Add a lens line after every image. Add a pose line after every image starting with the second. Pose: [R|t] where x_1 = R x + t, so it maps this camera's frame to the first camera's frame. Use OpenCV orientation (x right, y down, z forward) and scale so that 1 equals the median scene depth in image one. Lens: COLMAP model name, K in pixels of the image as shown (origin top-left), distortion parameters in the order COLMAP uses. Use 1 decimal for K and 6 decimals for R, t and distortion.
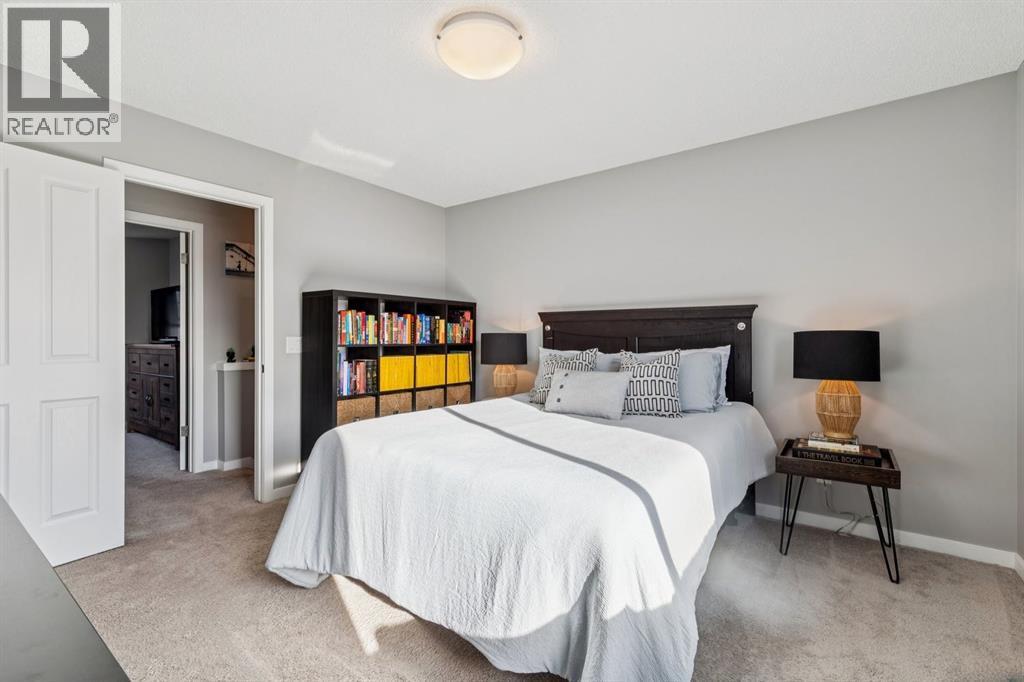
lens RADIAL K [[449.1, 0, 511.3], [0, 449.1, 339.8], [0, 0, 1]] dist [-0.001332, -0.000107]
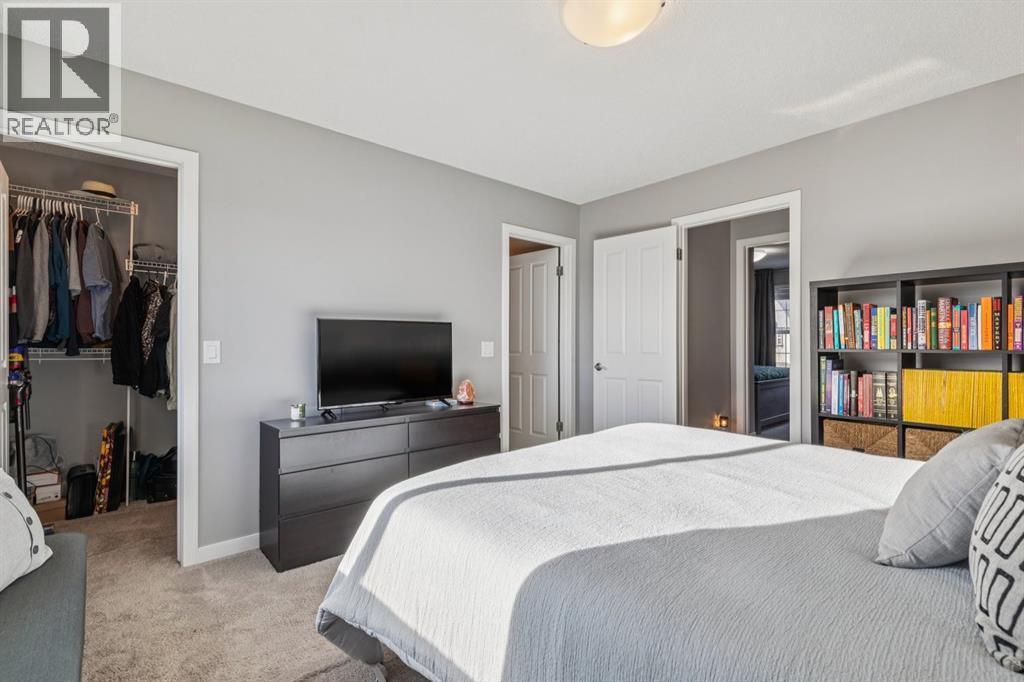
lens RADIAL K [[469.9, 0, 510.7], [0, 469.9, 341.2], [0, 0, 1]] dist [-0.002022, -0.000219]
pose [[-0.247043, -0.001839, -0.969003, 0.530164], [-0.004412, 0.999990, -0.000773, 0.000532], [0.968995, 0.004085, -0.247048, 0.631845]]
